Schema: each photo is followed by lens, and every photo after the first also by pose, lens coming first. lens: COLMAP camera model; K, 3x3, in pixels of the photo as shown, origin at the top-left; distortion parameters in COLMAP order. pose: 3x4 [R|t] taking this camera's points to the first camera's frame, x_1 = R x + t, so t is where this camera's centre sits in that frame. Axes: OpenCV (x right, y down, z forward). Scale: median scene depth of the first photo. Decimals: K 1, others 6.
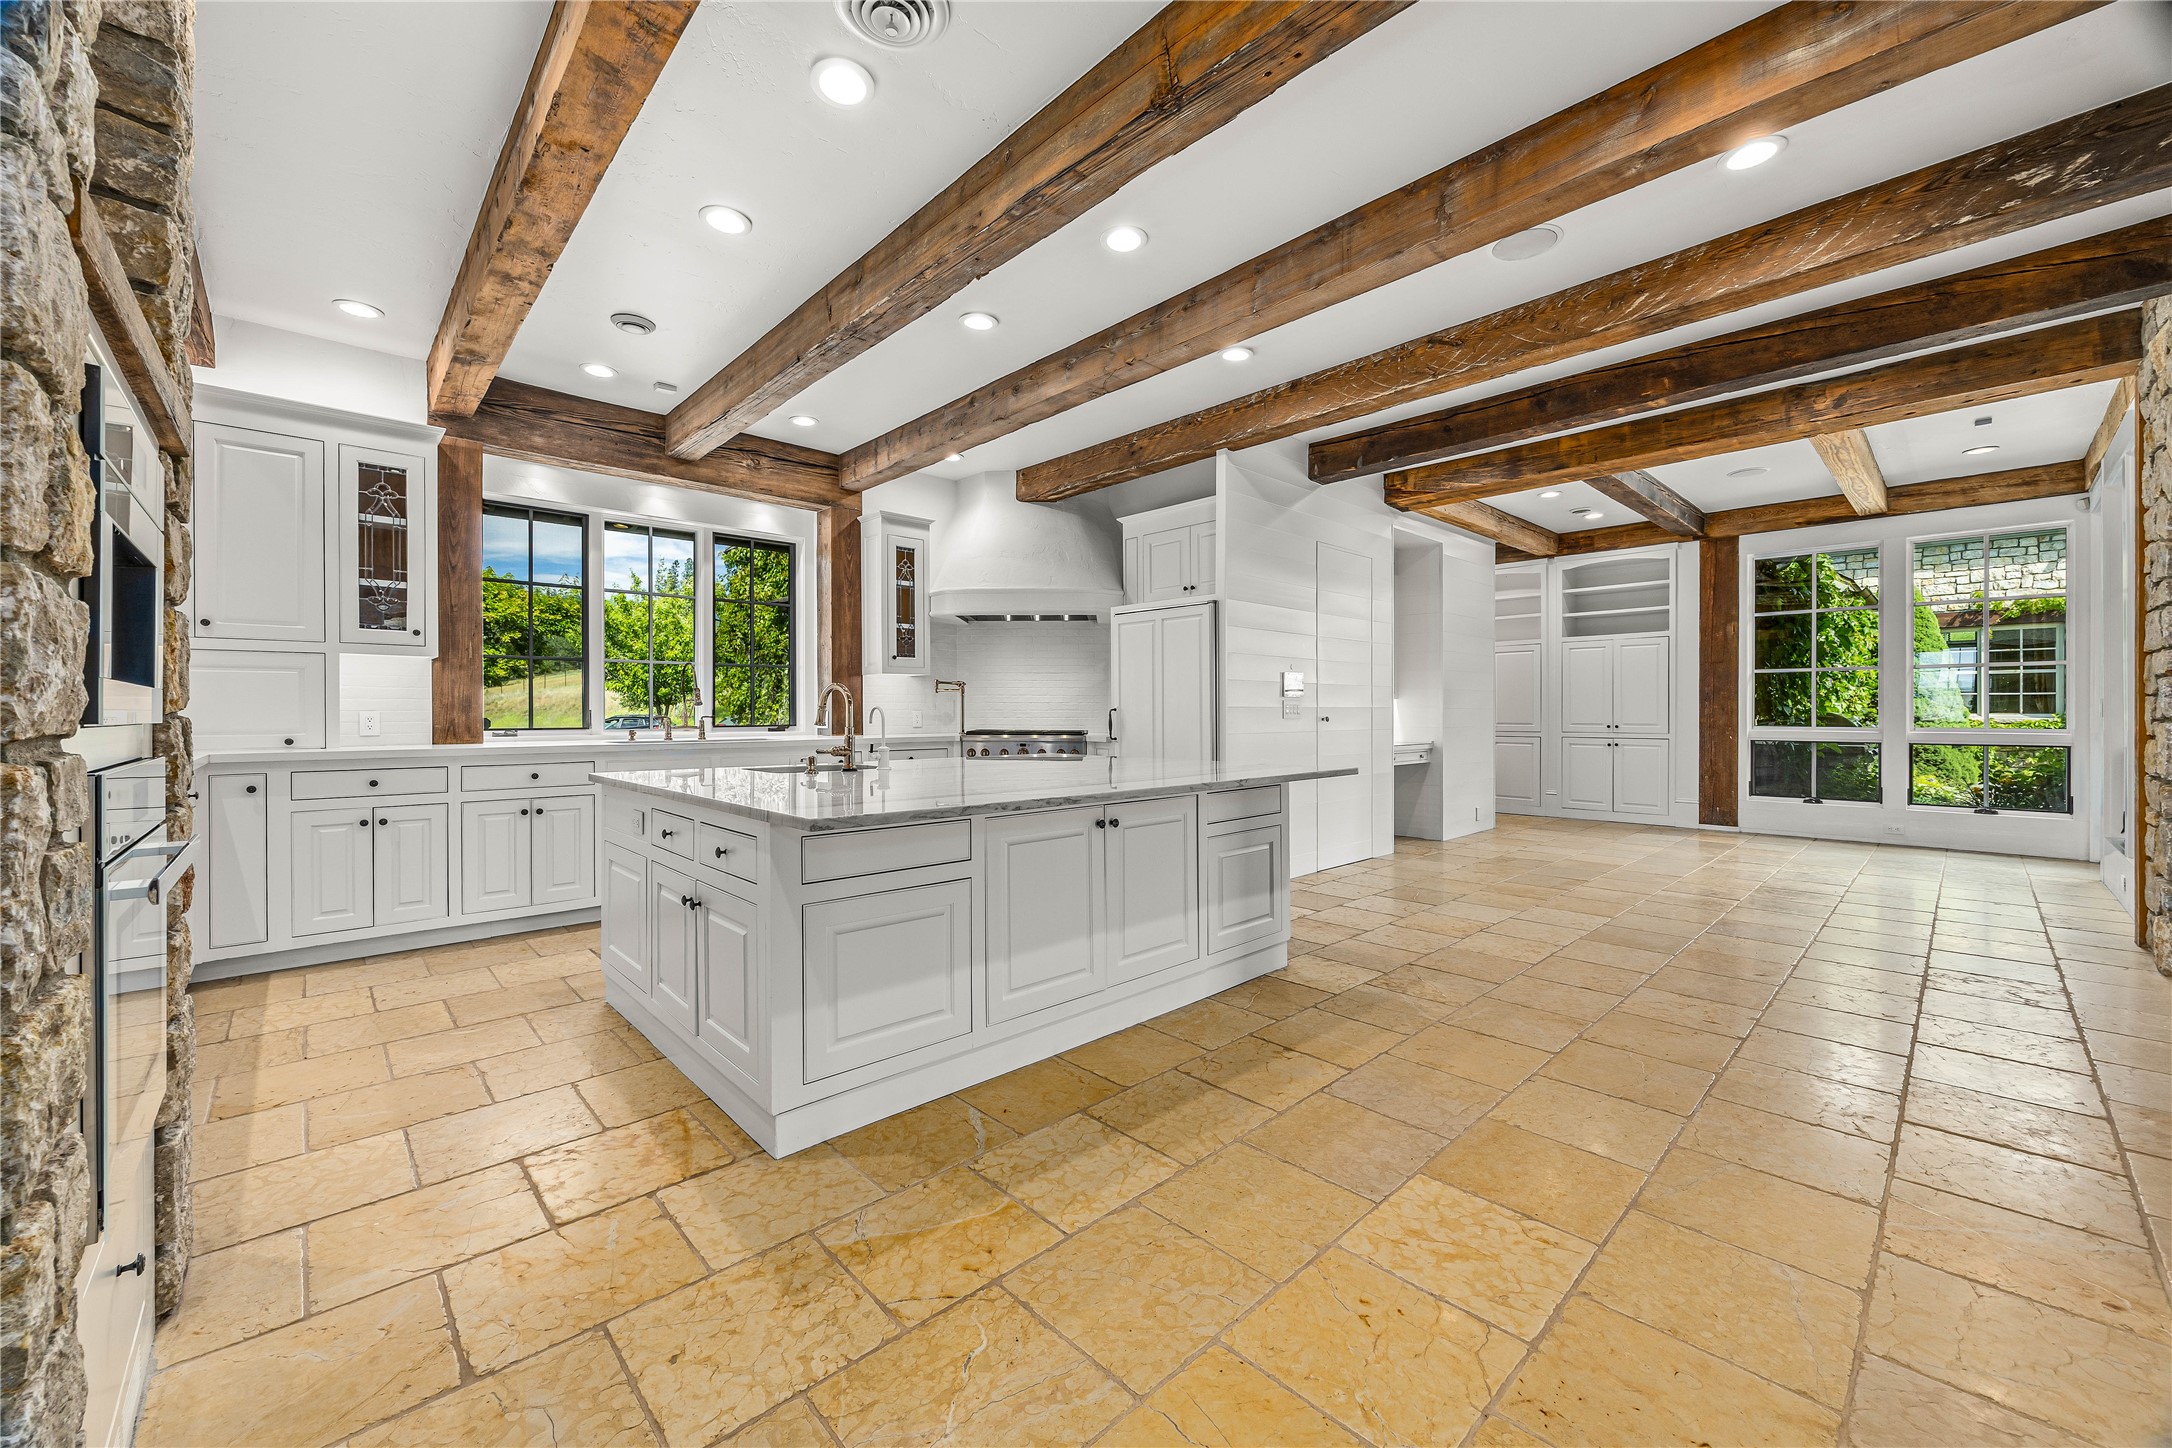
lens RADIAL K [[836.4, 0, 1089.9], [0, 836.4, 716.3], [0, 0, 1]] dist [-0.003458, 0.000037]
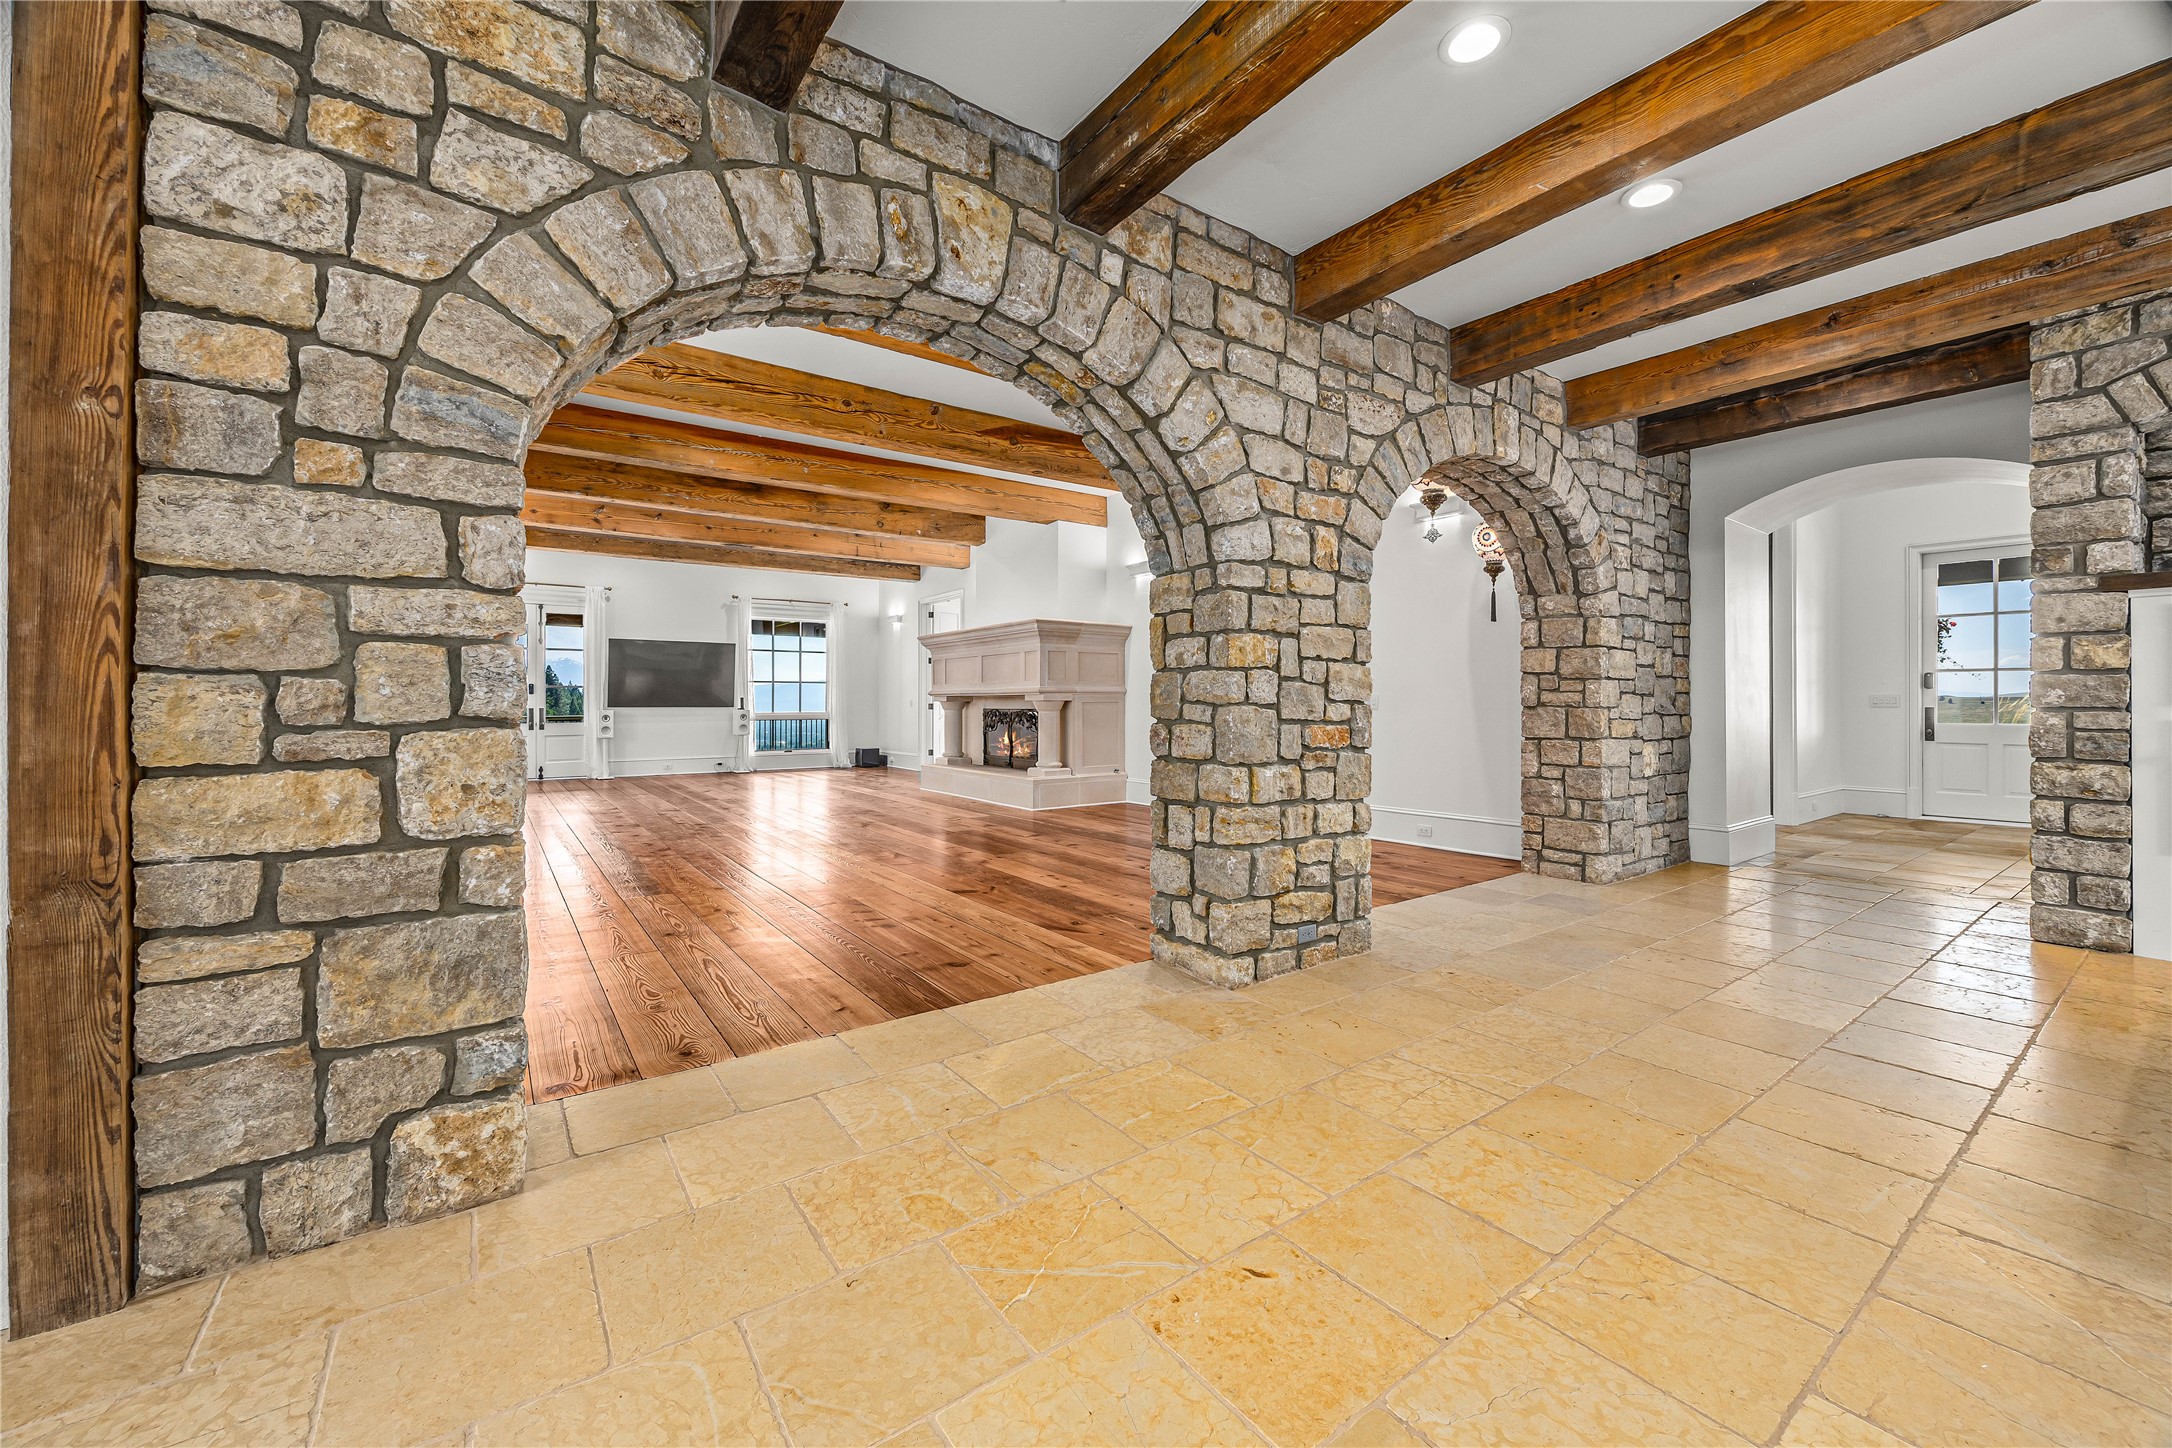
lens RADIAL K [[836.8, 0, 1082.9], [0, 836.8, 697.9], [0, 0, 1]] dist [-0.003952, 0.000113]
pose [[-0.990990, 0.004287, 0.133867, 0.479120], [0.004022, 0.999989, -0.002246, -0.005164], [-0.133875, -0.001687, -0.990997, 0.842116]]
